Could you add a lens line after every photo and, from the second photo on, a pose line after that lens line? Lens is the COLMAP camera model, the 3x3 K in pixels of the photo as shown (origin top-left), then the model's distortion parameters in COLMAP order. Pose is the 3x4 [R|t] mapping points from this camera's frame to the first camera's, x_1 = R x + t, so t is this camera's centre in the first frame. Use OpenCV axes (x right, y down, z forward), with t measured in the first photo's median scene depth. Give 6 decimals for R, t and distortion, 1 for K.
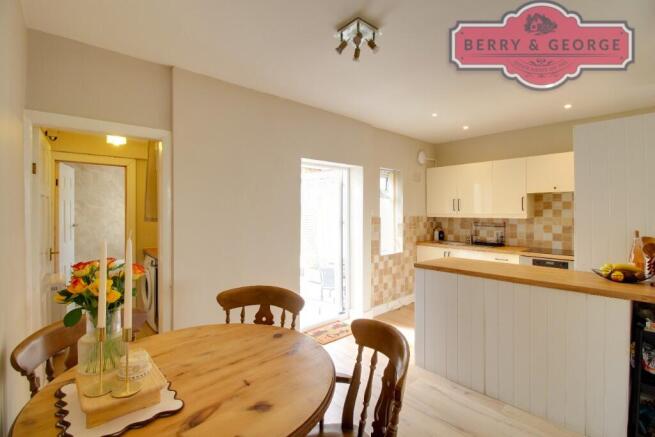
lens RADIAL K [[303.8, 0, 333.1], [0, 303.8, 214.6], [0, 0, 1]] dist [-0.015739, -0.001003]
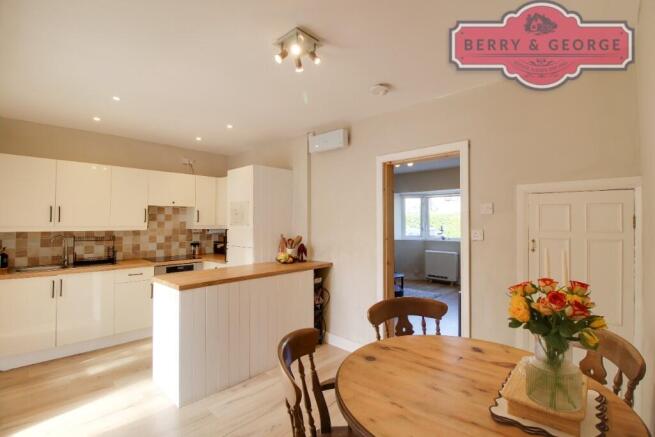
lens RADIAL K [[303.8, 0, 333.1], [0, 303.8, 217.8], [0, 0, 1]] dist [-0.015739, -0.001003]
pose [[-0.086083, 0.013651, 0.996194, -0.478861], [0.010421, 0.999864, -0.012800, -0.009672], [-0.996233, 0.009280, -0.086214, 0.515343]]
